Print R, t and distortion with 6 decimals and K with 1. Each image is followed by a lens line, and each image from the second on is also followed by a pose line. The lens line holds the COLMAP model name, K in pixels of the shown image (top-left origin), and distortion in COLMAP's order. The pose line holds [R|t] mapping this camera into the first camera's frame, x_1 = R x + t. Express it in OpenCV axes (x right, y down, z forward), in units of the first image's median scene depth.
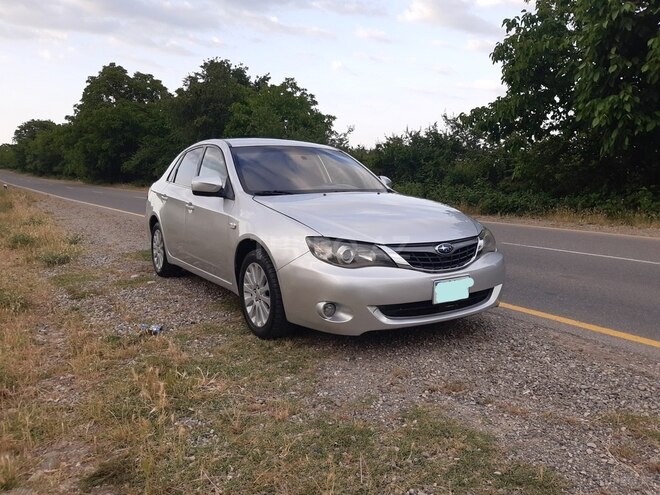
lens RADIAL K [[532.3, 0, 301.4], [0, 532.3, 247.3], [0, 0, 1]] dist [-0.005092, -0.083201]
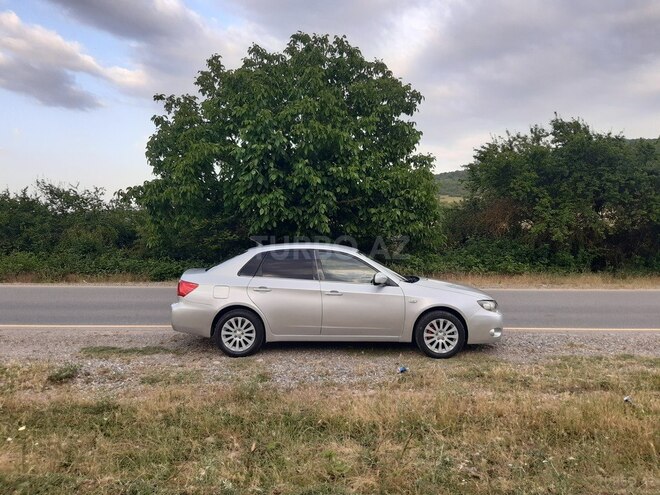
lens RADIAL K [[514.6, 0, 330.0], [0, 514.6, 247.5], [0, 0, 1]] dist [0.058213, -0.124778]
pose [[0.504011, -0.016503, 0.863540, -0.571598], [0.103917, 0.993713, -0.041661, -0.057058], [-0.857423, 0.110734, 0.502557, 0.123362]]
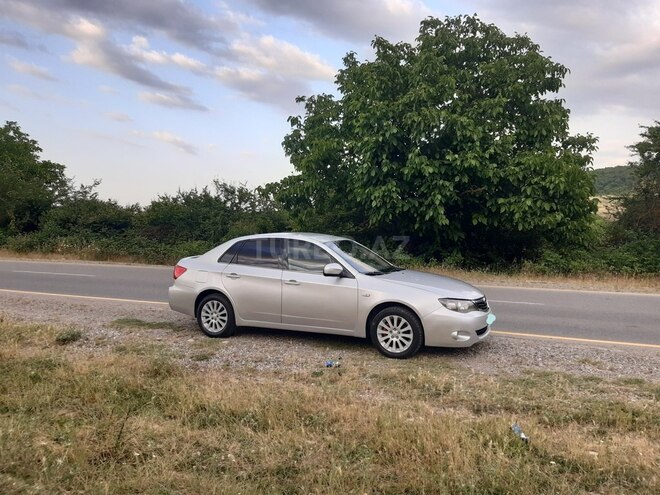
lens RADIAL K [[514.6, 0, 330.0], [0, 514.6, 247.5], [0, 0, 1]] dist [0.058213, -0.124778]
pose [[0.806064, -0.013993, 0.591663, -0.385431], [0.064451, 0.995850, -0.064255, -0.029835], [-0.588309, 0.089927, 0.803620, -0.074371]]
